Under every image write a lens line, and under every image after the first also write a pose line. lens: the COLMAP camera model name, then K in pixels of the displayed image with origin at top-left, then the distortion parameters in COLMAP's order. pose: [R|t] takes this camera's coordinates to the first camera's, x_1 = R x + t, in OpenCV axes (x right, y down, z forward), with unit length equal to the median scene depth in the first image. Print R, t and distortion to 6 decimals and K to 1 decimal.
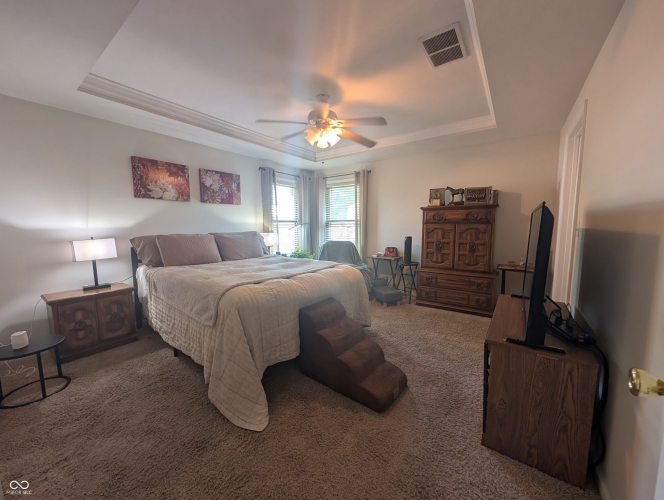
lens RADIAL K [[252.0, 0, 332.0], [0, 252.0, 250.0], [0, 0, 1]] dist [0.000693, -0.000085]
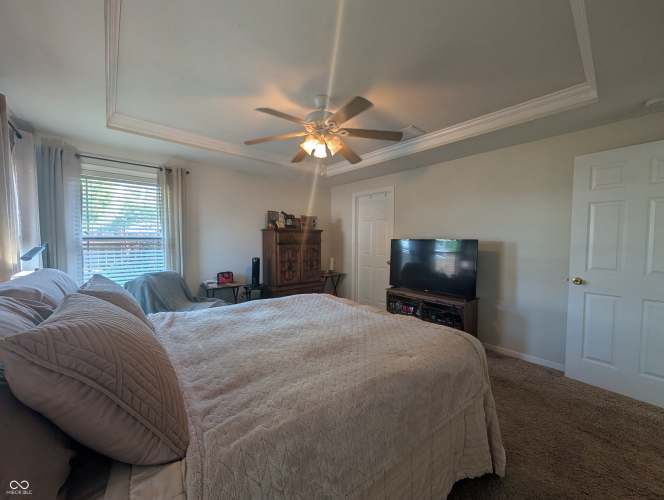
lens RADIAL K [[252.0, 0, 332.0], [0, 252.0, 250.0], [0, 0, 1]] dist [0.000693, -0.000085]
pose [[0.217776, -0.033101, 0.975437, -0.571303], [0.091335, 0.995730, 0.013398, -0.072271], [-0.971716, 0.086174, 0.219869, 0.536325]]
